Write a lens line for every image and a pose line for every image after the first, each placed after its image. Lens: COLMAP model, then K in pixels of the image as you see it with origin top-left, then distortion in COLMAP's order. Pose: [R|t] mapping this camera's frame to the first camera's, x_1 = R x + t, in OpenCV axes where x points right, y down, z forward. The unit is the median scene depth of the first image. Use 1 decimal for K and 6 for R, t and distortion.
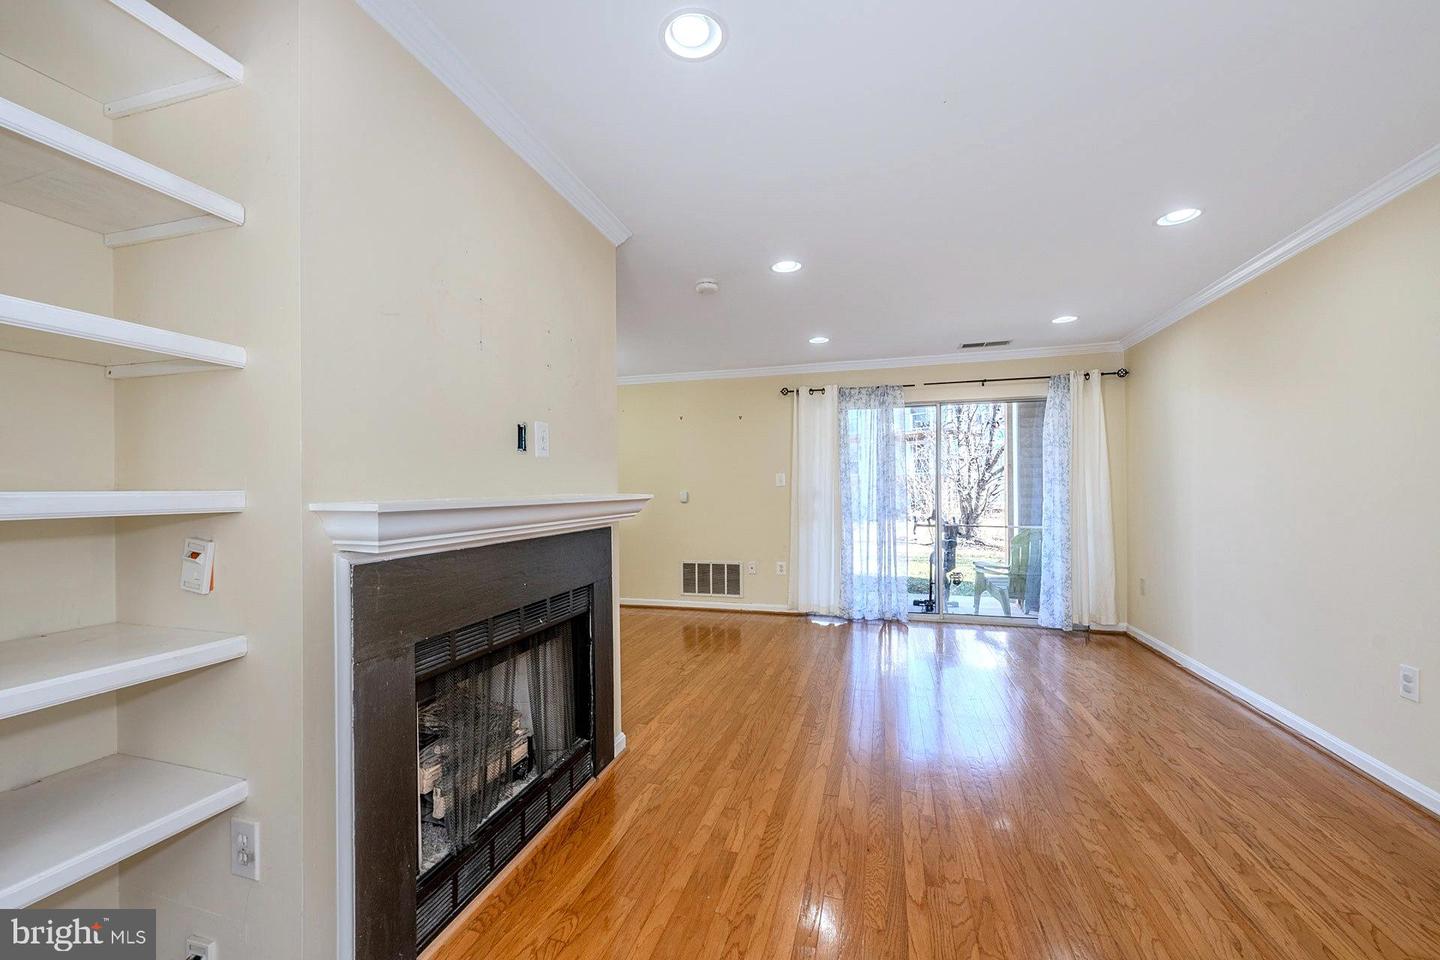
lens RADIAL K [[574.8, 0, 701.5], [0, 574.8, 488.7], [0, 0, 1]] dist [-0.000431, 0.000210]
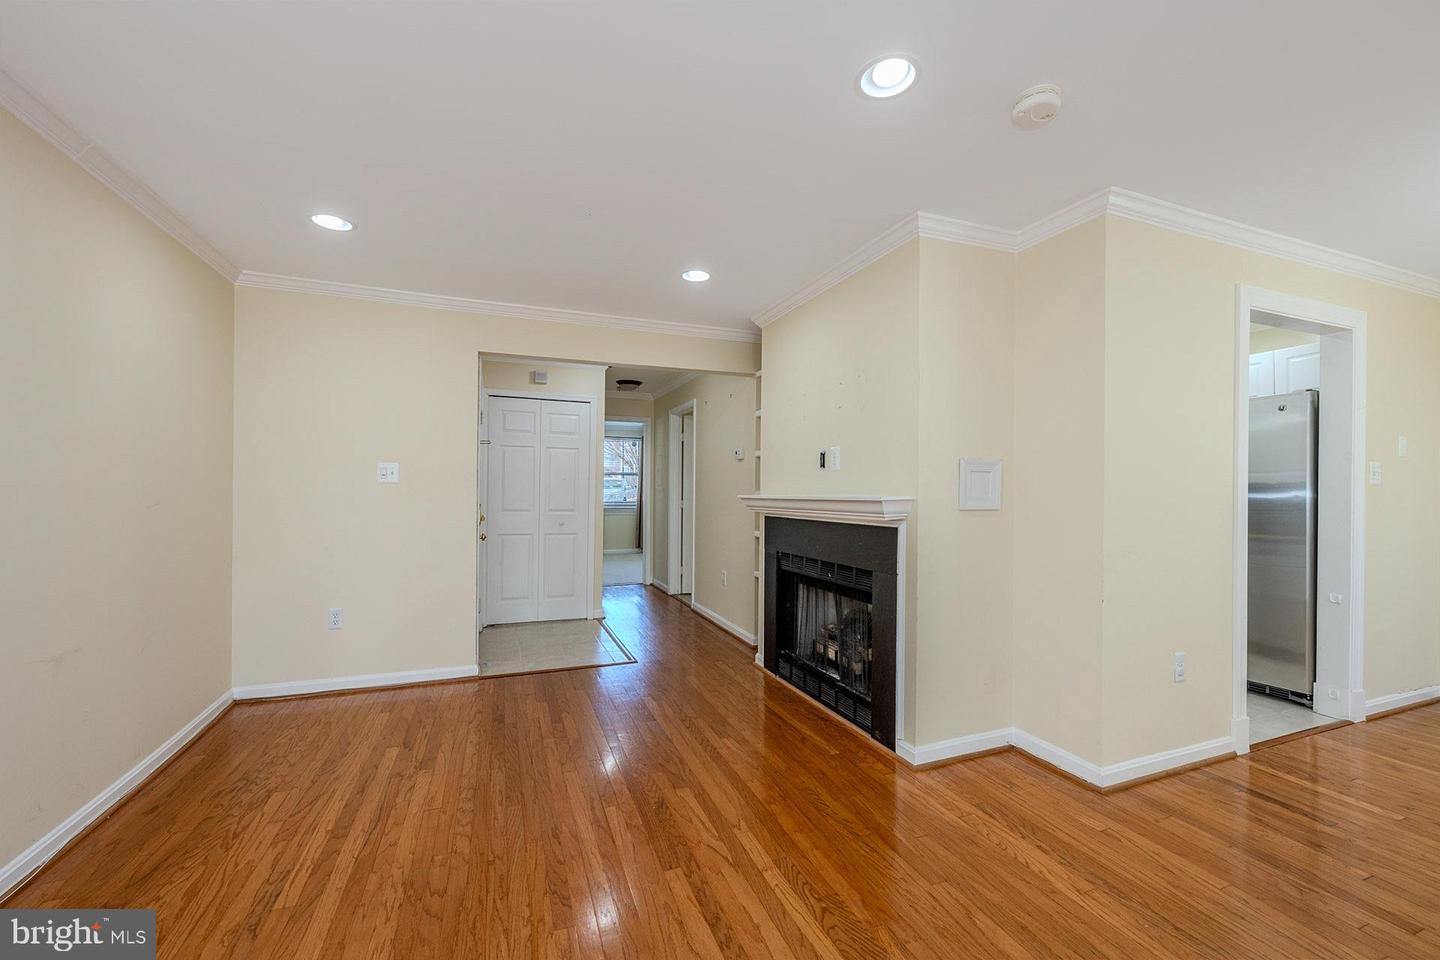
lens RADIAL K [[574.8, 0, 714.0], [0, 574.8, 488.4], [0, 0, 1]] dist [-0.000431, 0.000210]
pose [[-0.785158, 0.000042, -0.619296, 0.902738], [0.003126, 0.999988, -0.003896, -0.001001], [0.619288, -0.004995, -0.785148, 1.962114]]
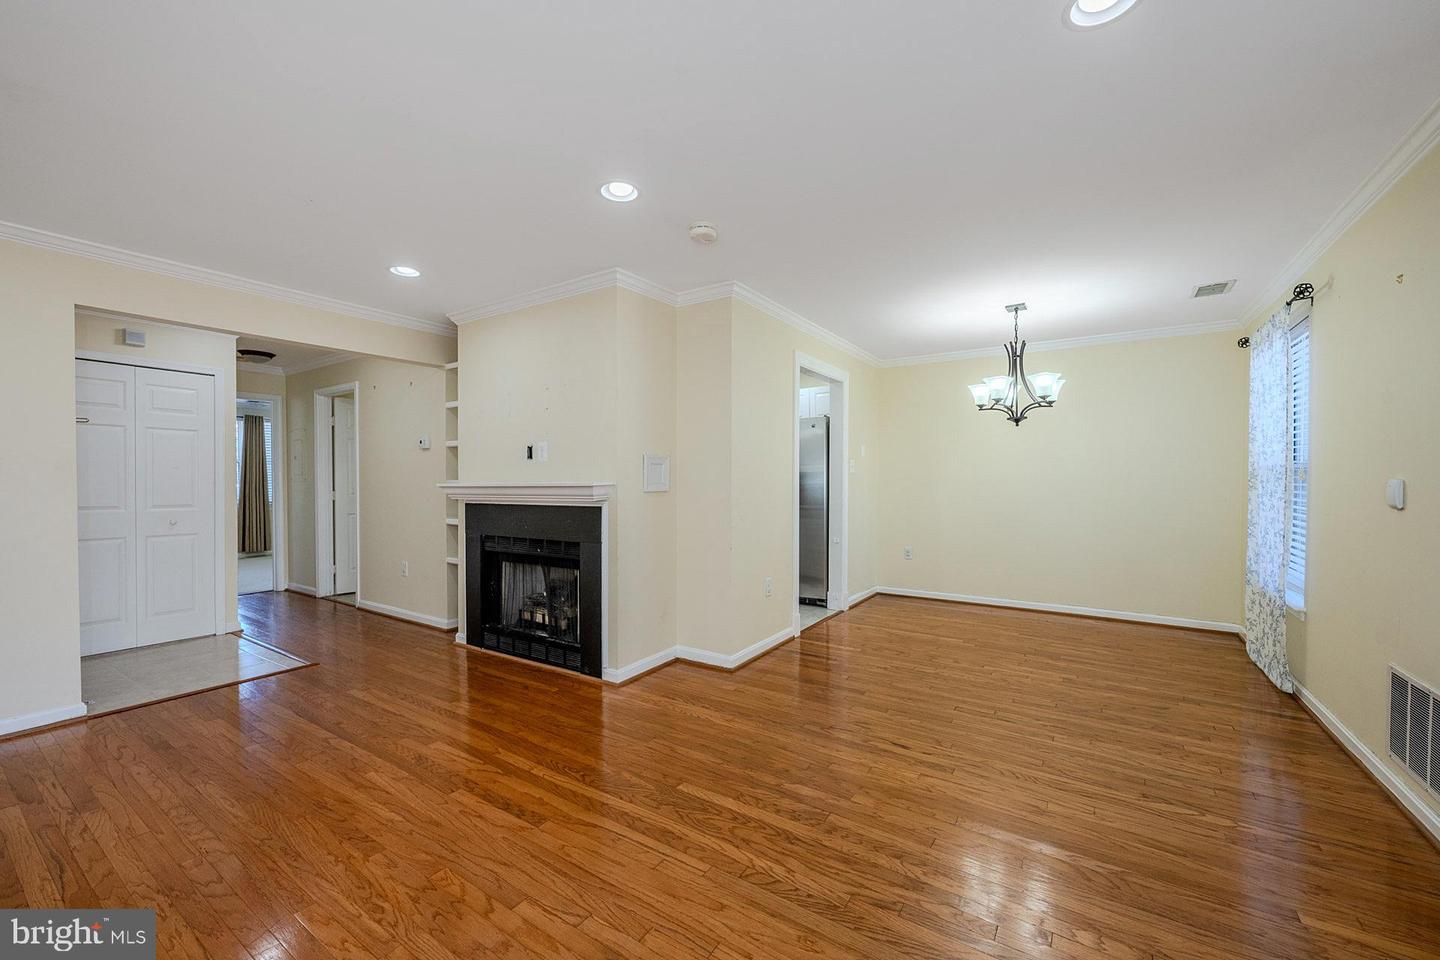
lens RADIAL K [[574.8, 0, 717.6], [0, 574.8, 488.6], [0, 0, 1]] dist [-0.000431, 0.000210]
pose [[-0.280618, 0.021766, -0.959573, 1.281069], [0.010538, 0.999752, 0.019596, 0.001660], [0.959762, -0.004613, -0.280778, 1.997764]]
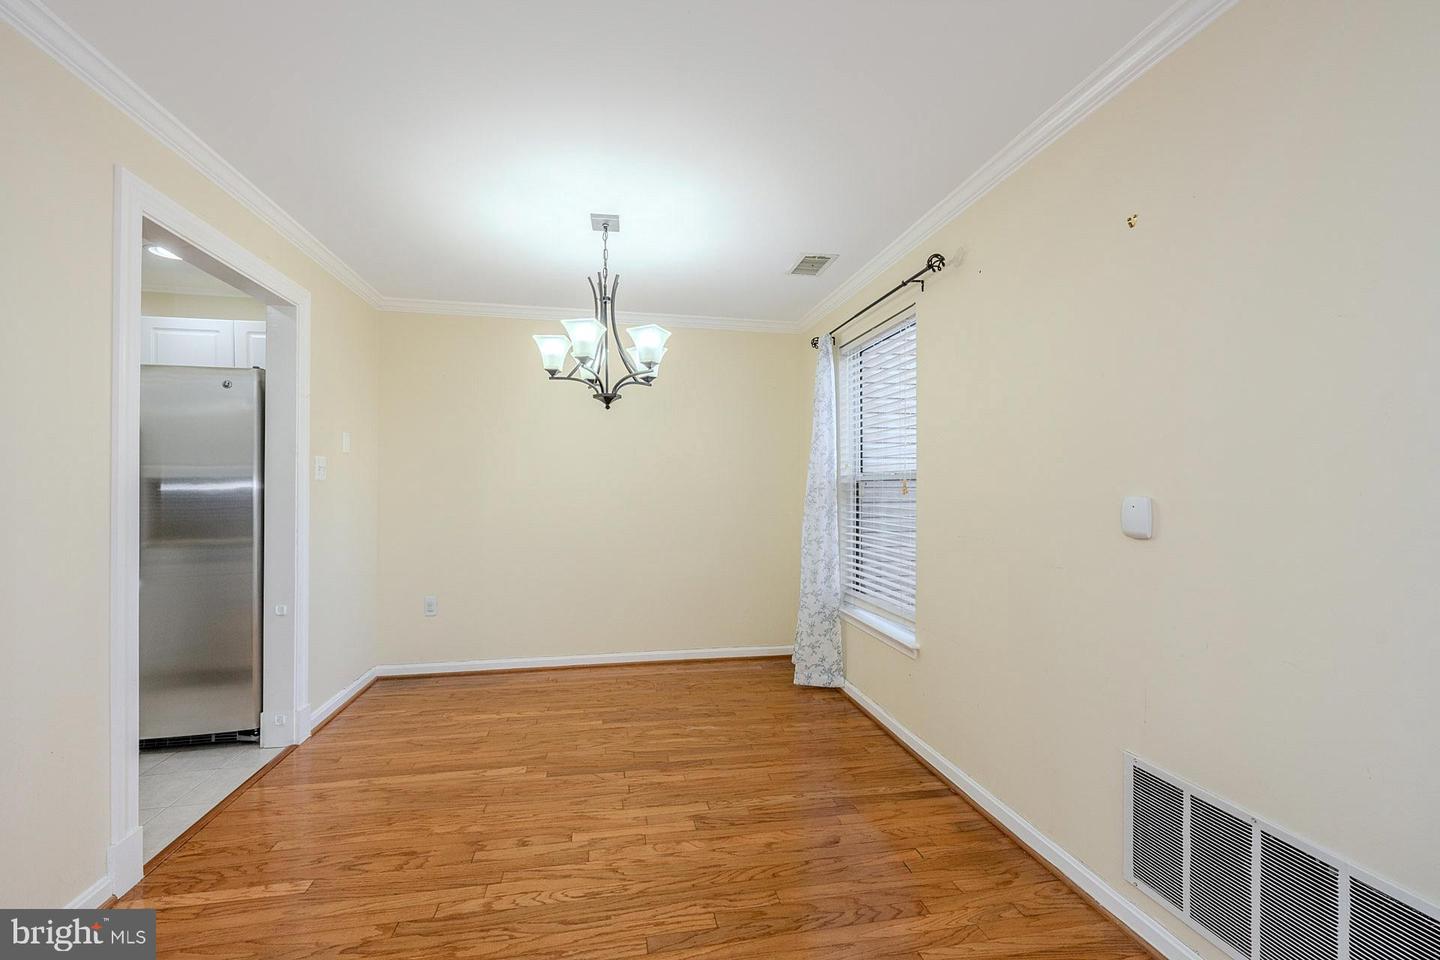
lens RADIAL K [[574.8, 0, 713.4], [0, 574.8, 486.8], [0, 0, 1]] dist [-0.000431, 0.000210]
pose [[0.465886, 0.004881, -0.884831, 0.322613], [0.003520, 0.999967, 0.007369, -0.002388], [0.884838, -0.006548, 0.465853, 2.050340]]
